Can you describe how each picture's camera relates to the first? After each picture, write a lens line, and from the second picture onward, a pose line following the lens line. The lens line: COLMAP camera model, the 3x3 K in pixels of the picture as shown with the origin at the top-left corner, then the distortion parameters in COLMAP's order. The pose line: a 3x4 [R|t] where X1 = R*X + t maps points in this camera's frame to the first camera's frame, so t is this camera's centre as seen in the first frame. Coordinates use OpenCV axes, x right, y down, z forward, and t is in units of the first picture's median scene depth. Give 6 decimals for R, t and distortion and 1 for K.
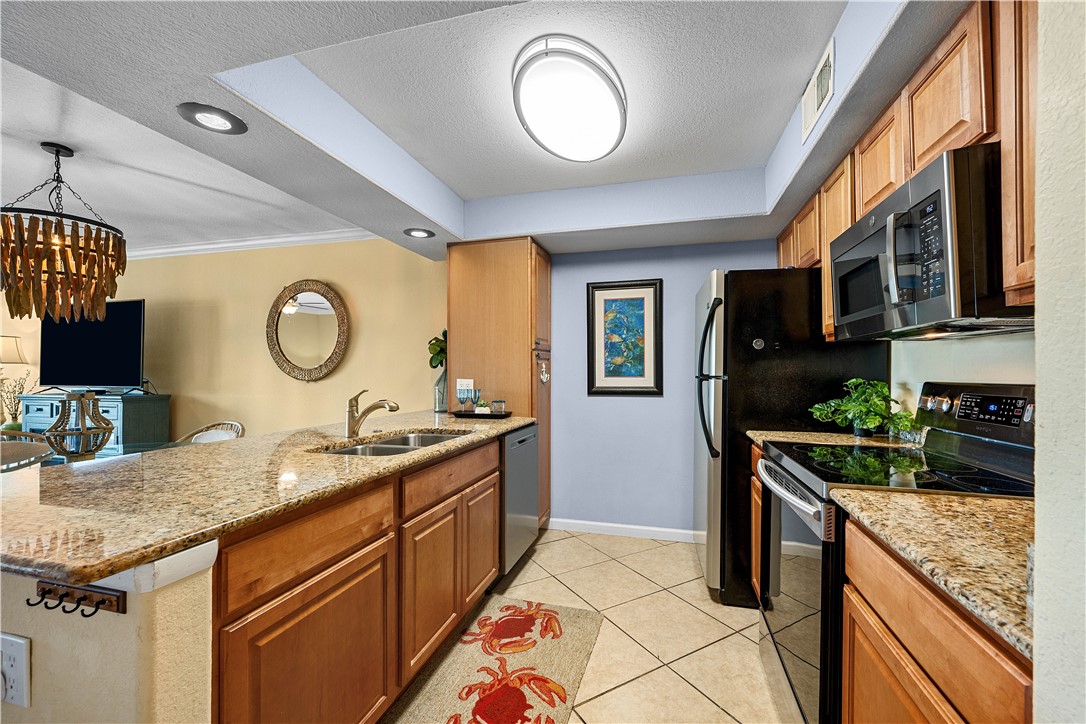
lens RADIAL K [[431.7, 0, 548.6], [0, 431.7, 370.7], [0, 0, 1]] dist [-0.000377, -0.000091]
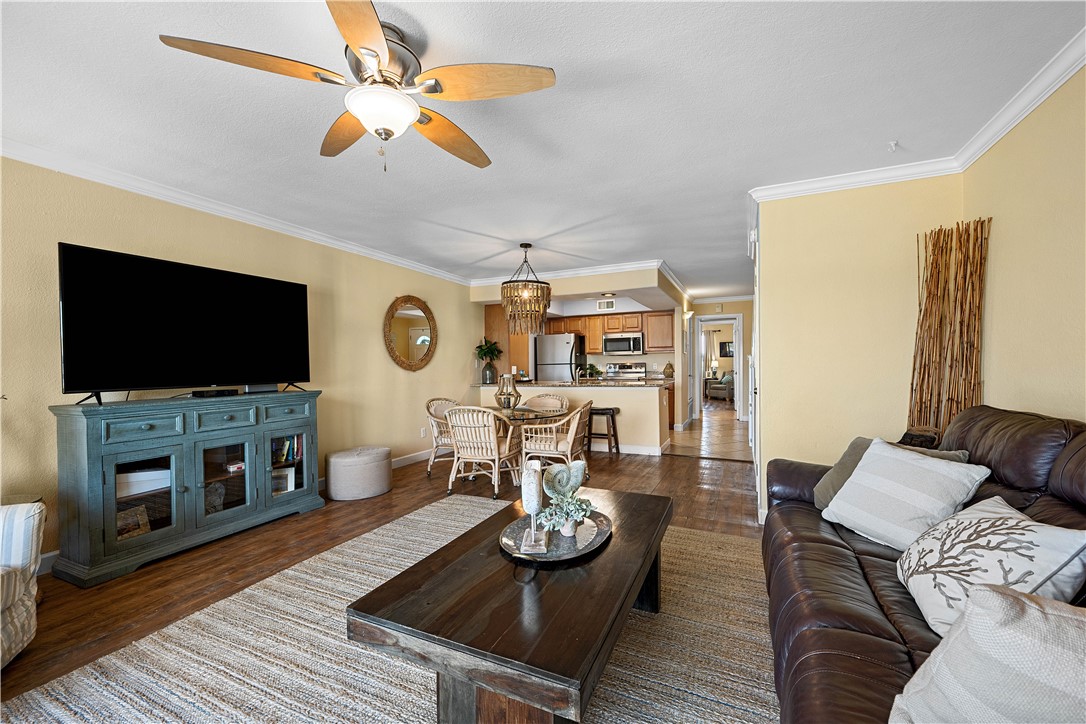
lens RADIAL K [[431.7, 0, 550.3], [0, 431.7, 366.7], [0, 0, 1]] dist [-0.000377, -0.000091]
pose [[0.160987, -0.009474, 0.986911, -3.001805], [0.012865, 0.999889, 0.007500, 0.010935], [-0.986873, 0.011489, 0.161091, 0.585591]]
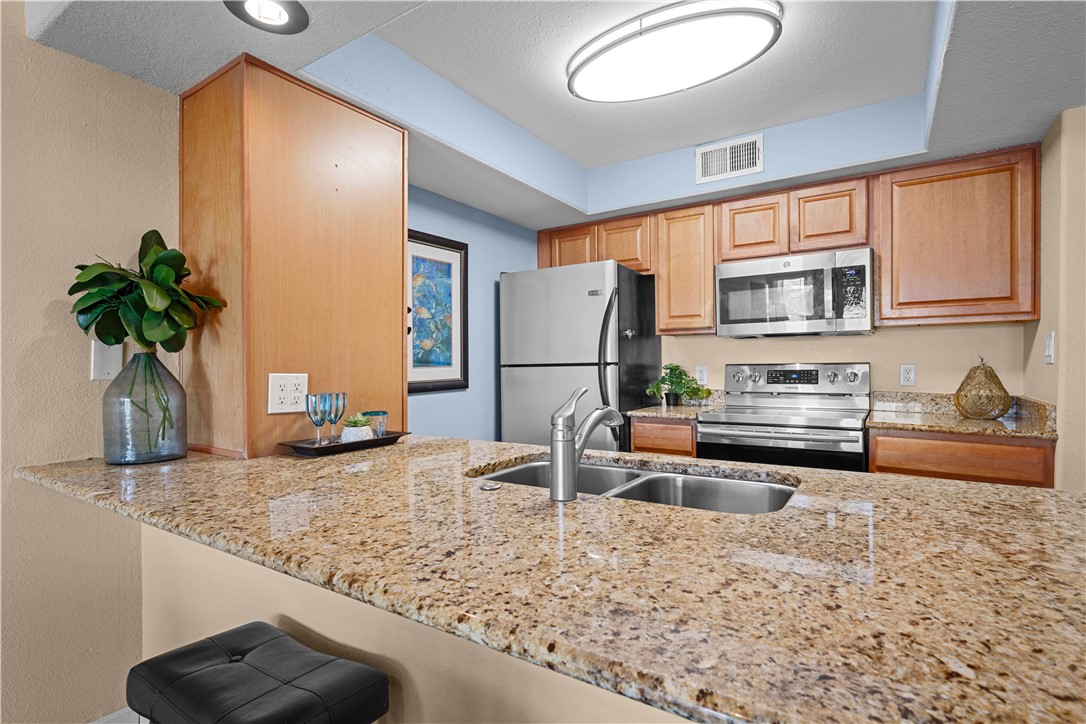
lens RADIAL K [[524.4, 0, 549.6], [0, 524.4, 368.6], [0, 0, 1]] dist [-0.002253, 0.000012]
pose [[0.305227, -0.011803, 0.952207, -0.820072], [0.005018, 0.999929, 0.010786, 0.012379], [-0.952267, 0.001486, 0.305264, 0.719859]]
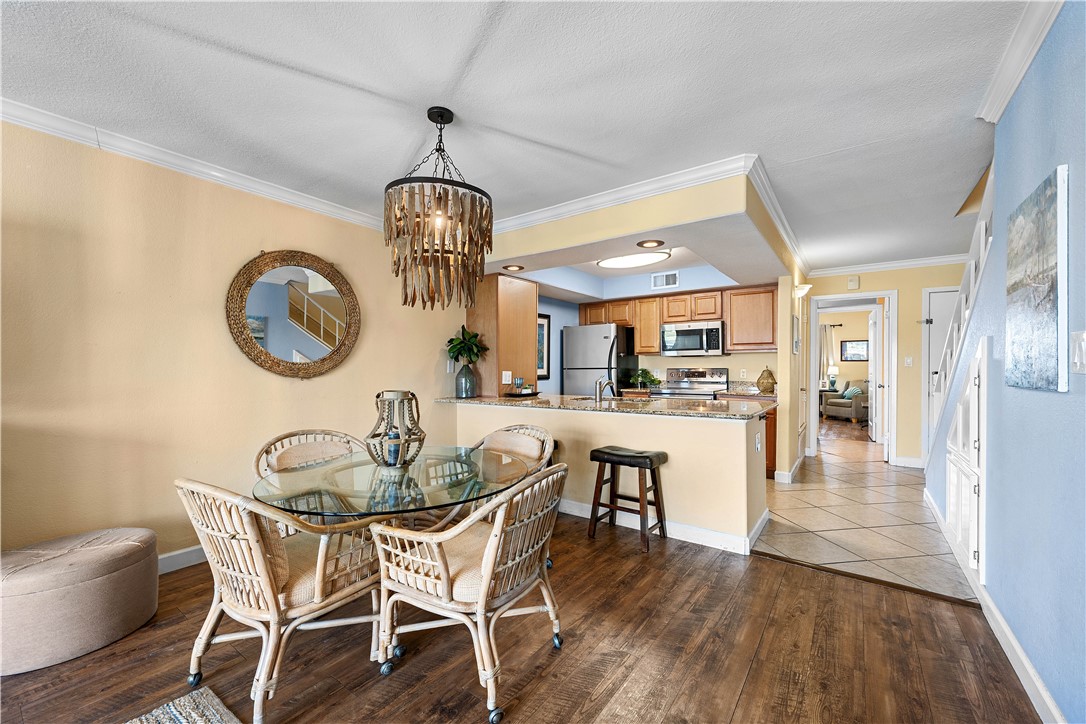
lens RADIAL K [[431.7, 0, 549.3], [0, 431.7, 365.9], [0, 0, 1]] dist [-0.000377, -0.000091]
pose [[0.348831, 0.000603, 0.937185, -1.889000], [0.001072, 0.999999, -0.001043, 0.004840], [-0.937185, 0.001369, 0.348830, 0.475660]]
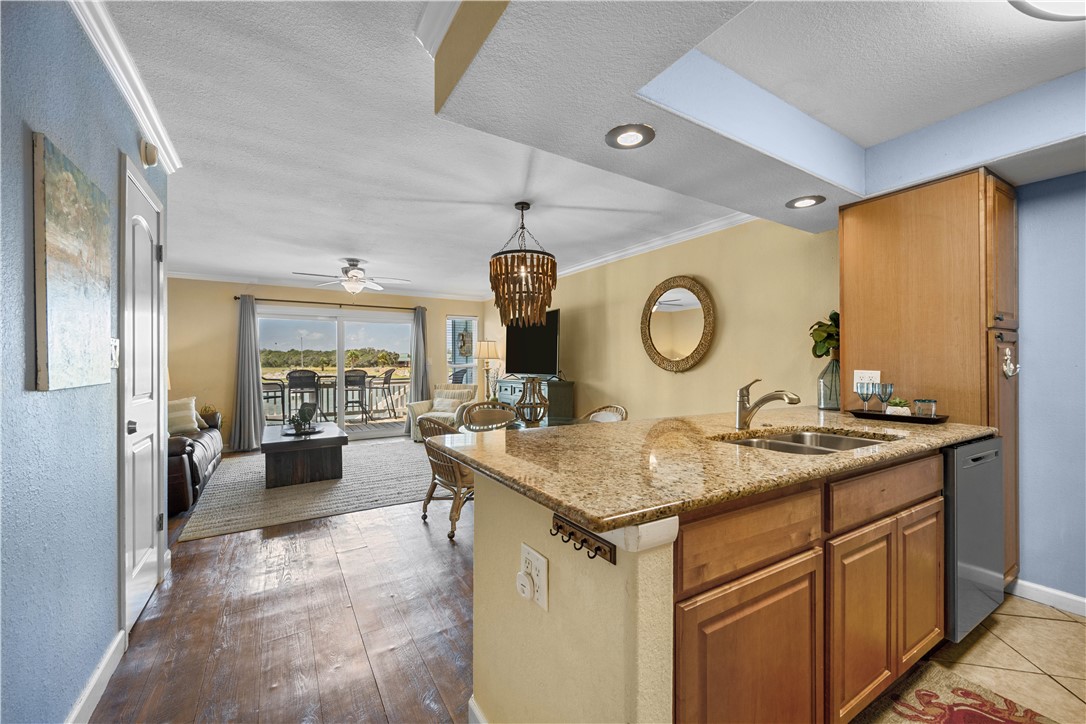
lens RADIAL K [[431.7, 0, 549.2], [0, 431.7, 362.2], [0, 0, 1]] dist [-0.000377, -0.000091]
pose [[0.734507, -0.004747, -0.678584, -0.107324], [-0.000130, 0.999975, -0.007137, 0.012674], [0.678601, 0.005331, 0.734488, 0.015540]]
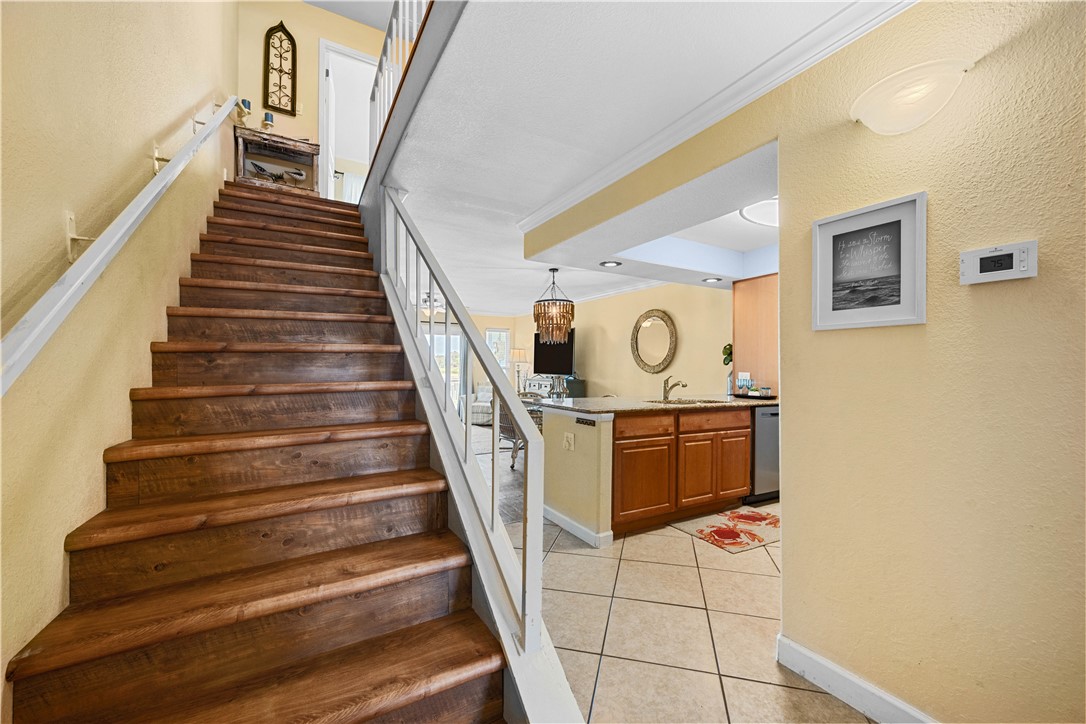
lens RADIAL K [[431.7, 0, 548.8], [0, 431.7, 368.0], [0, 0, 1]] dist [-0.000377, -0.000091]
pose [[0.714922, 0.006403, -0.699175, 0.462060], [-0.007689, 0.999970, 0.001295, 0.009739], [0.699162, 0.004450, 0.714949, -0.665246]]
